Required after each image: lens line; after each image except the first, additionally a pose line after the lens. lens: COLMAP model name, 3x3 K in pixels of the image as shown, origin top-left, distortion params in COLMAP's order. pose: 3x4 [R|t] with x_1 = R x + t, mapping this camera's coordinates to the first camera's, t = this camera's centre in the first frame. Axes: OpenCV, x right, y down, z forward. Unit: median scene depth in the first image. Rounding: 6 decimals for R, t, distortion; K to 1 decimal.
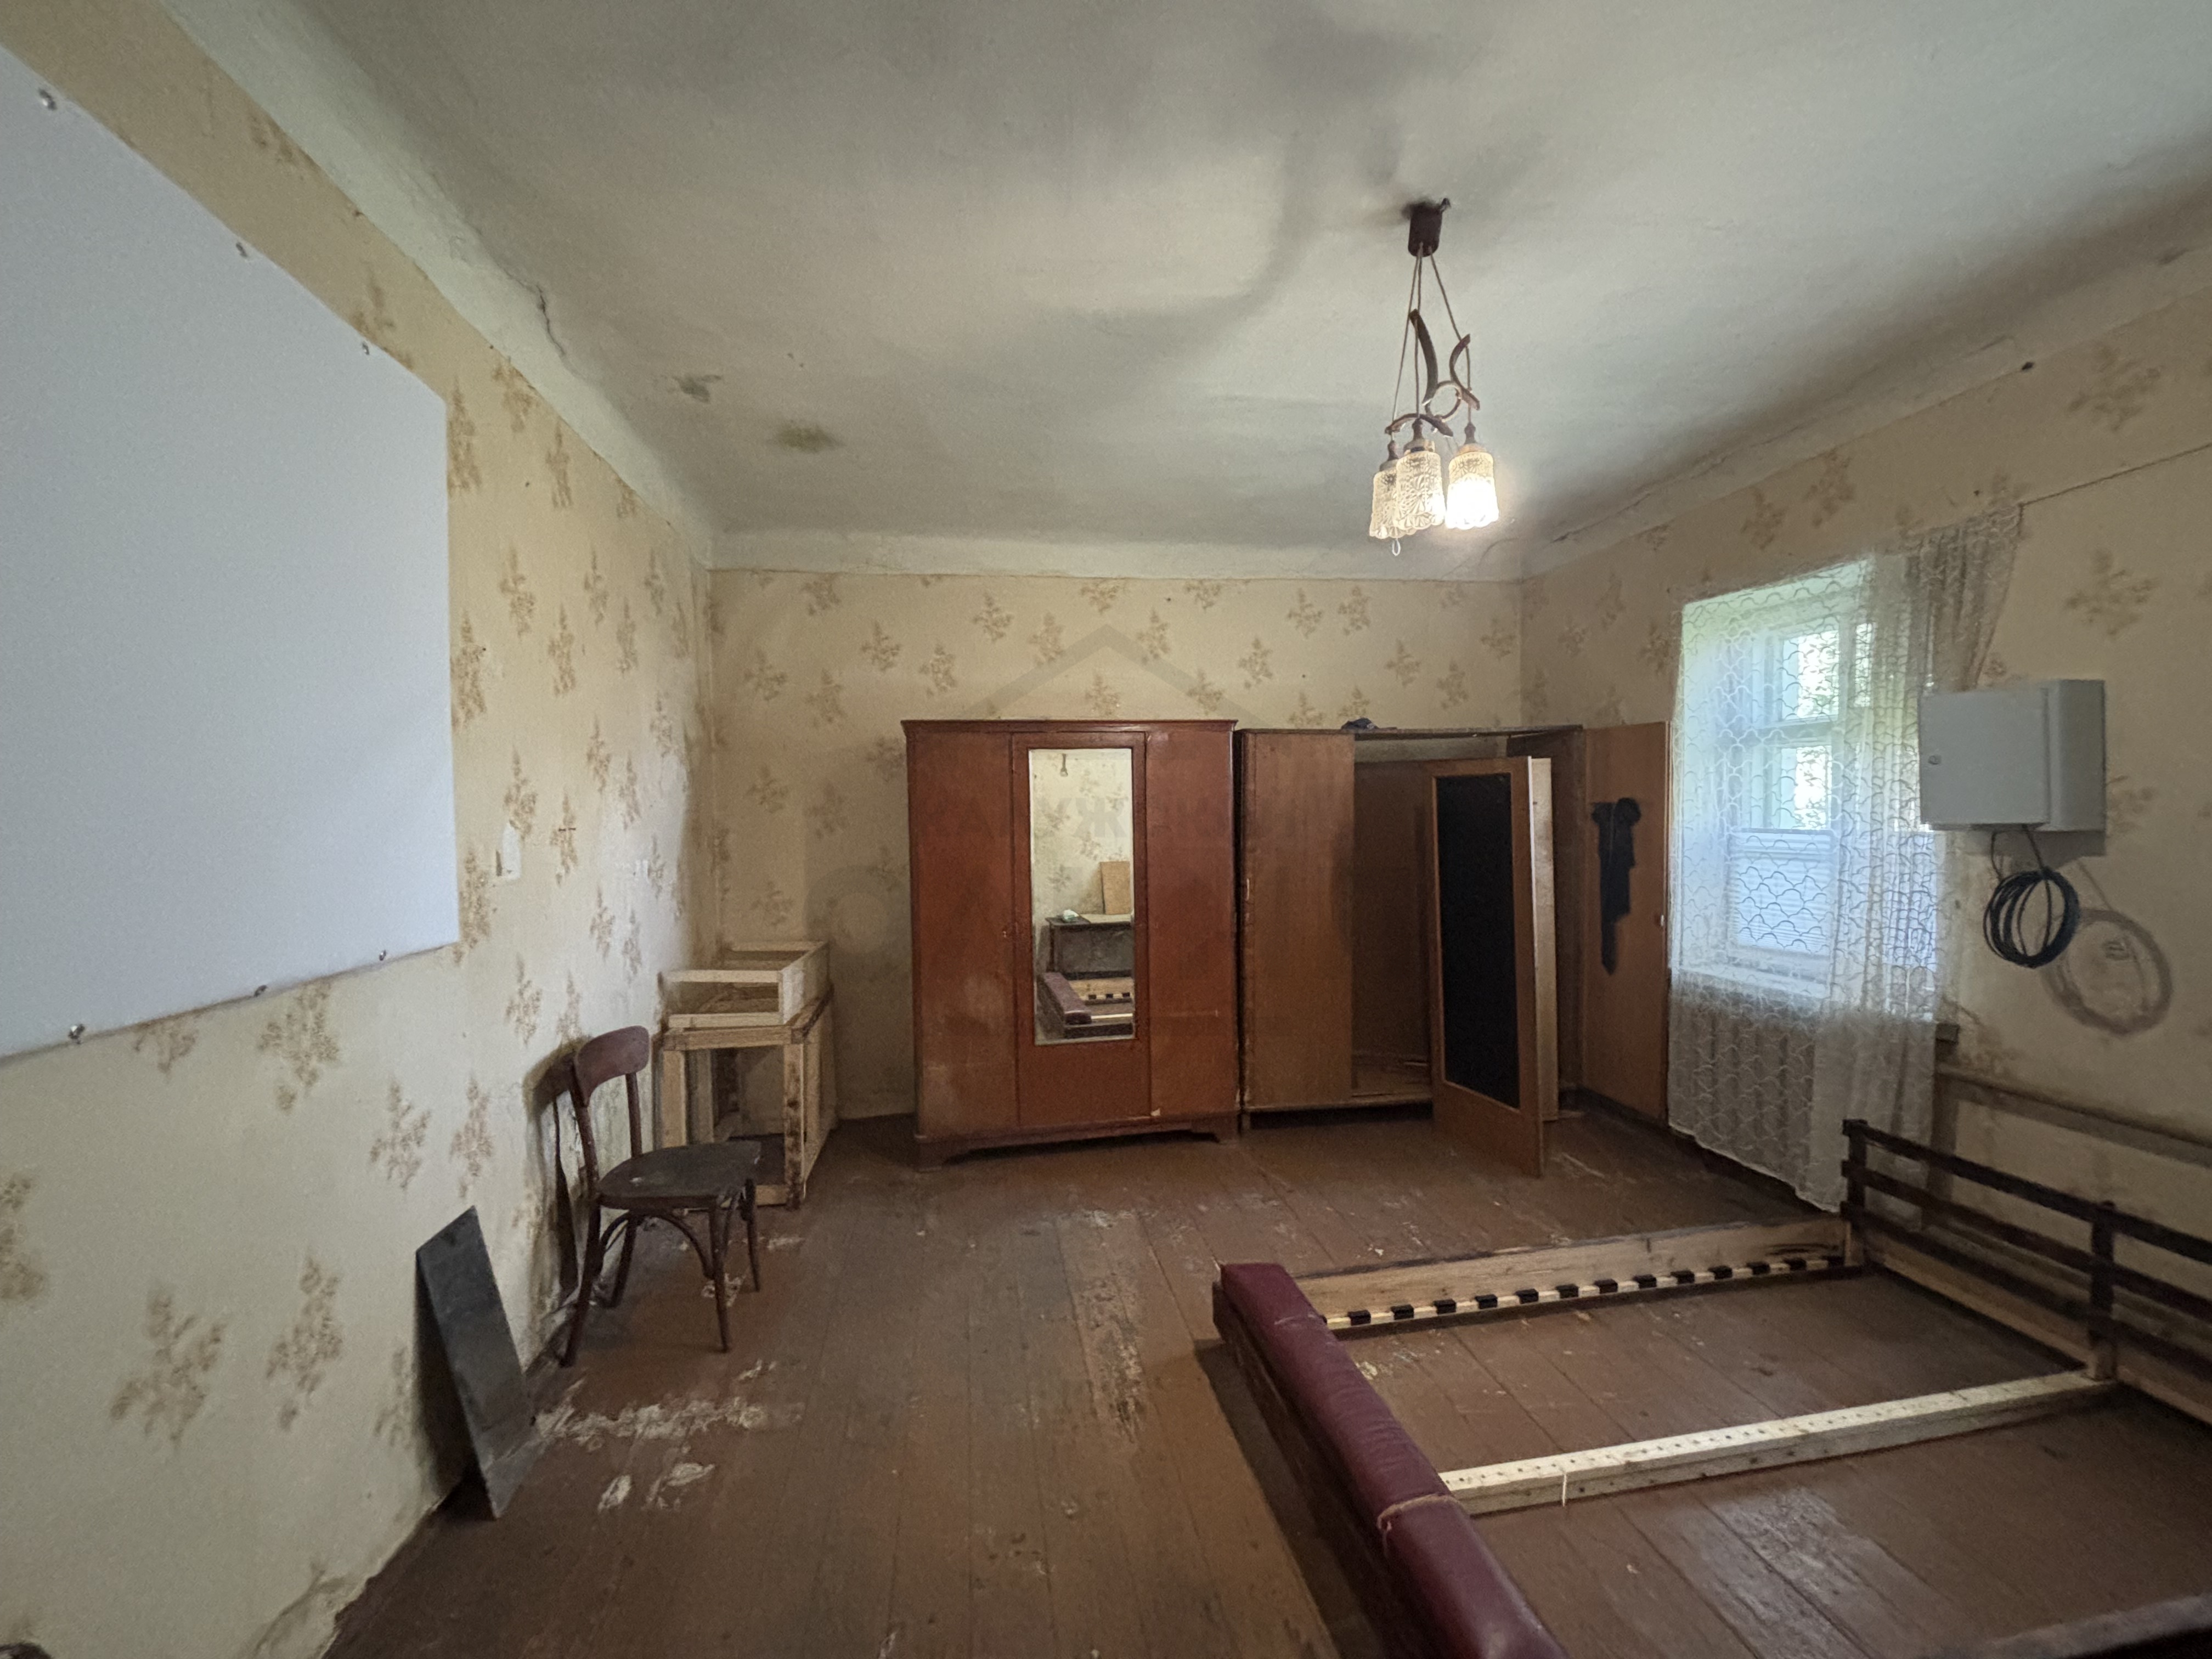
lens RADIAL K [[898.2, 0, 1109.1], [0, 898.2, 827.6], [0, 0, 1]] dist [-0.003961, 0.001635]
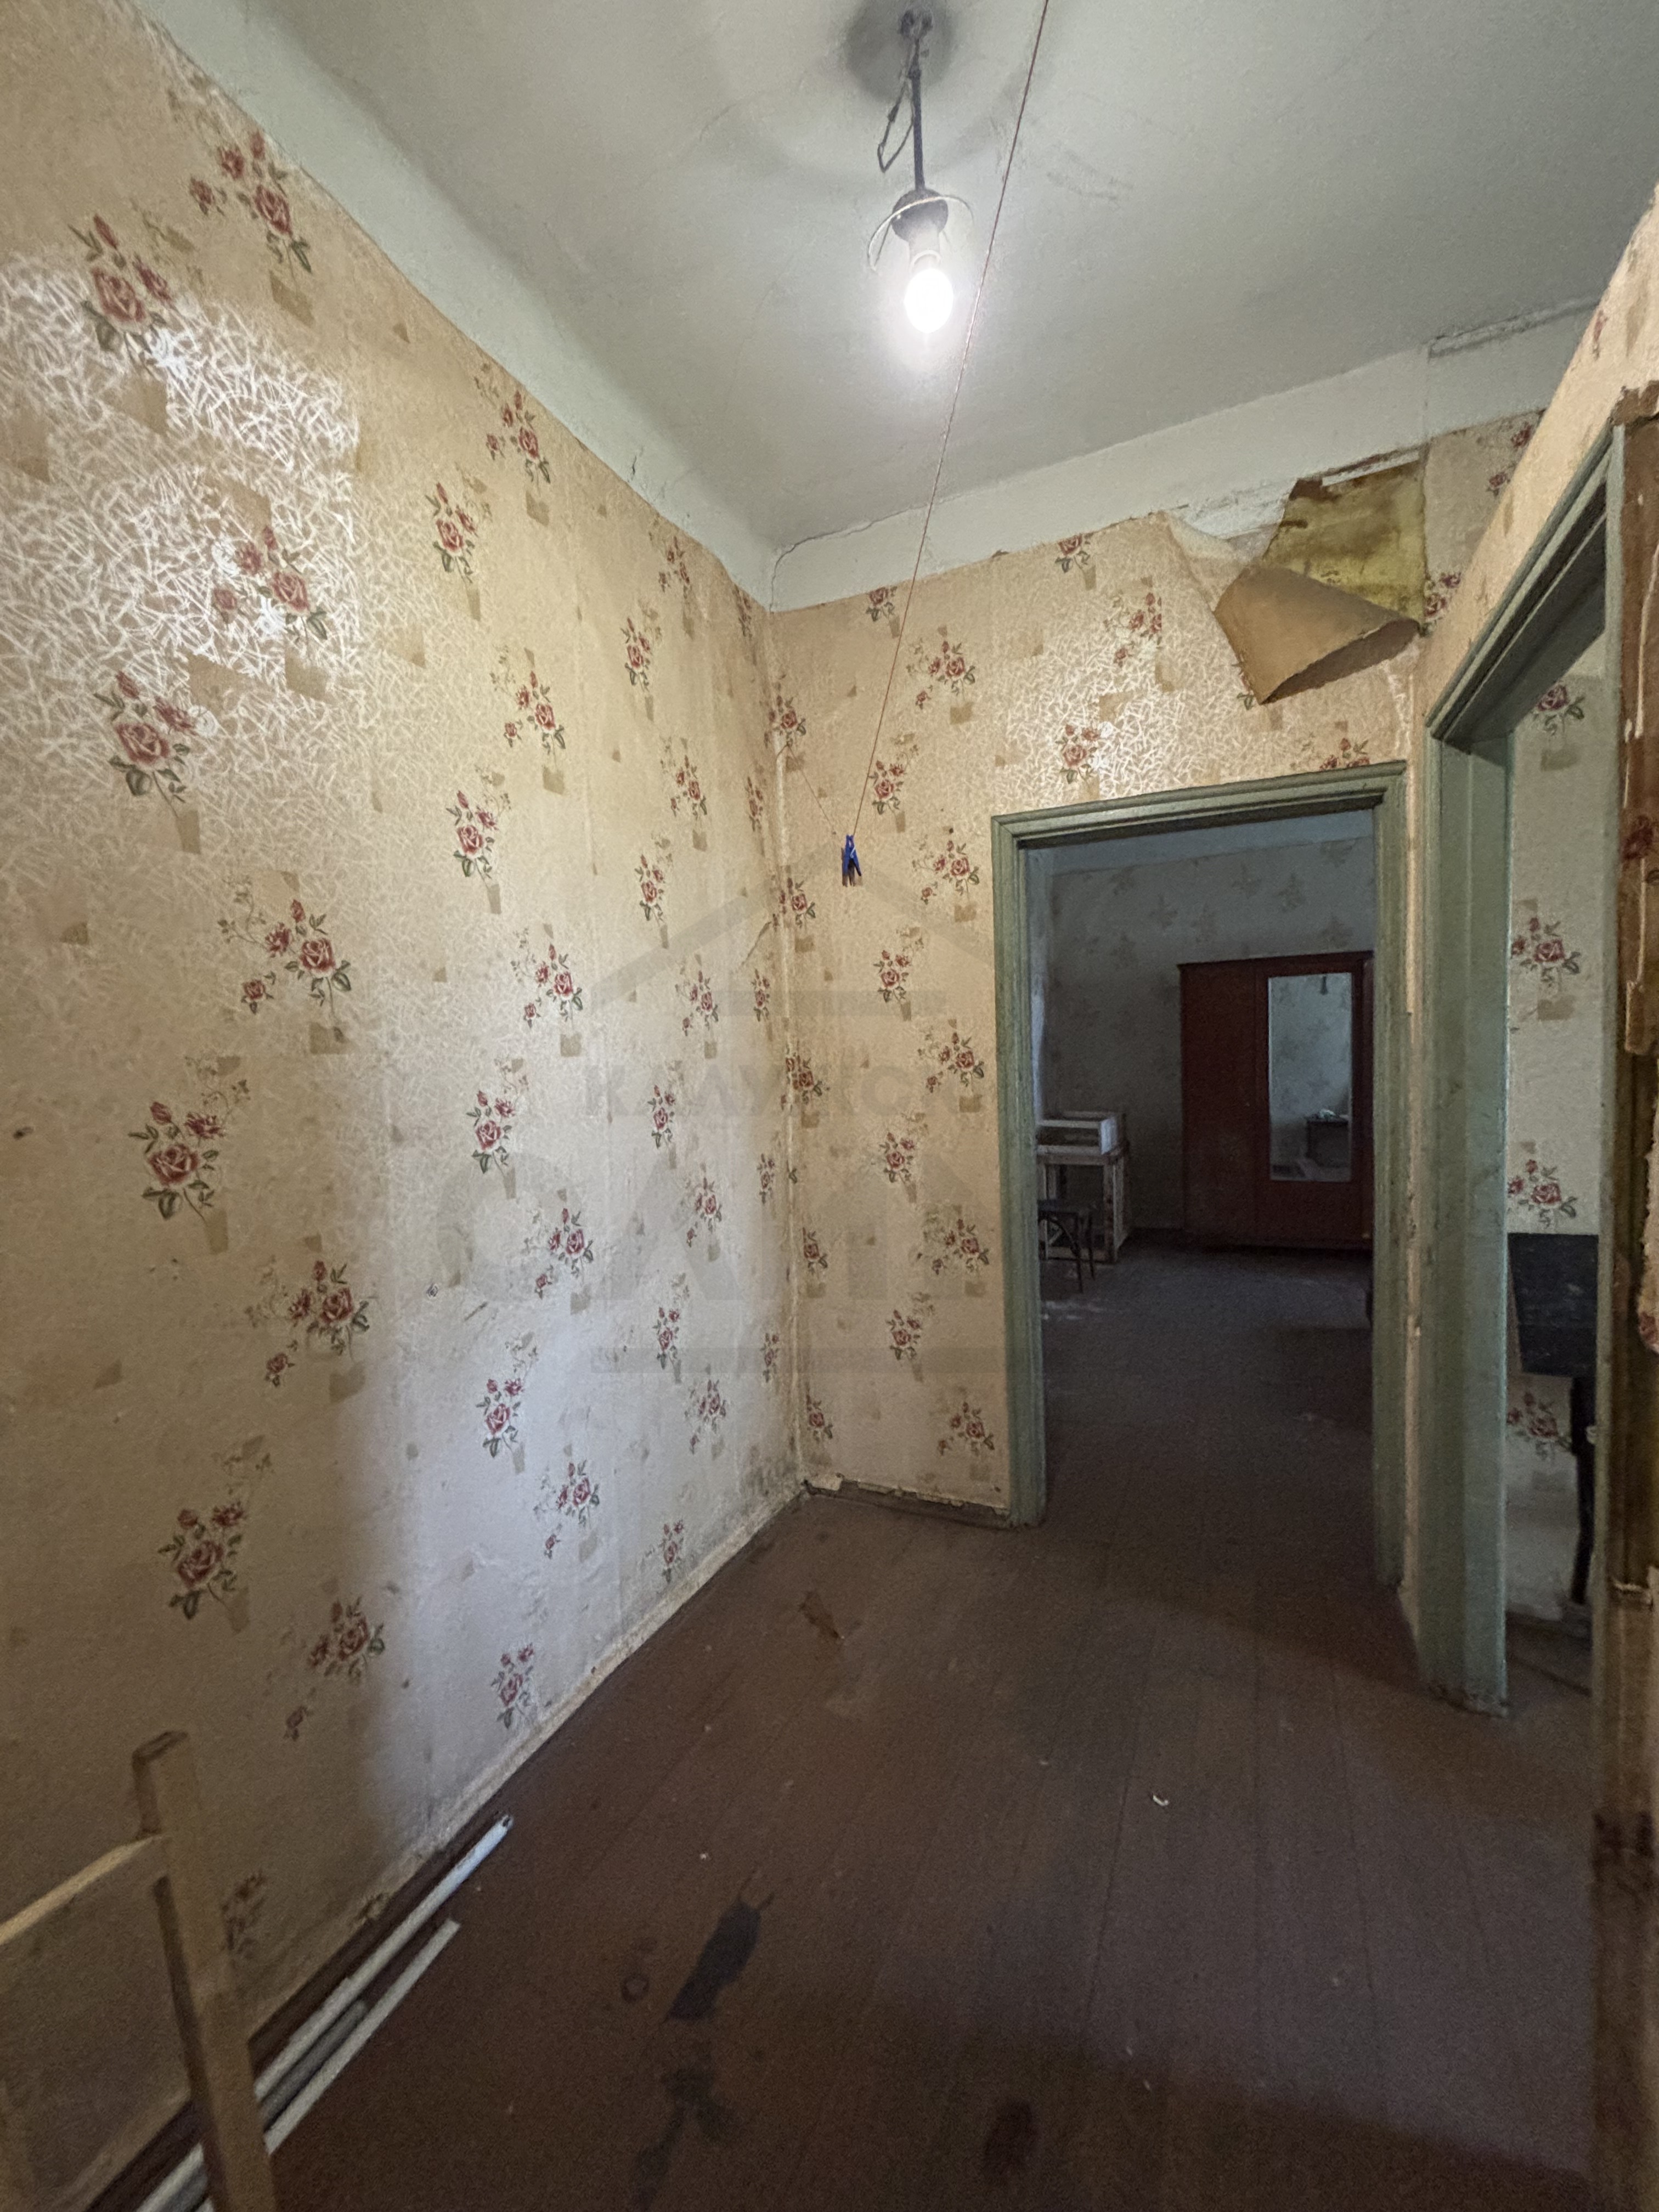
lens RADIAL K [[898.2, 0, 835.1], [0, 898.2, 1104.5], [0, 0, 1]] dist [-0.003961, 0.001635]
pose [[0.826098, 0.015699, -0.563308, 0.177140], [0.012214, 0.998878, 0.045750, 0.050027], [0.563394, -0.044674, 0.824980, -0.699622]]
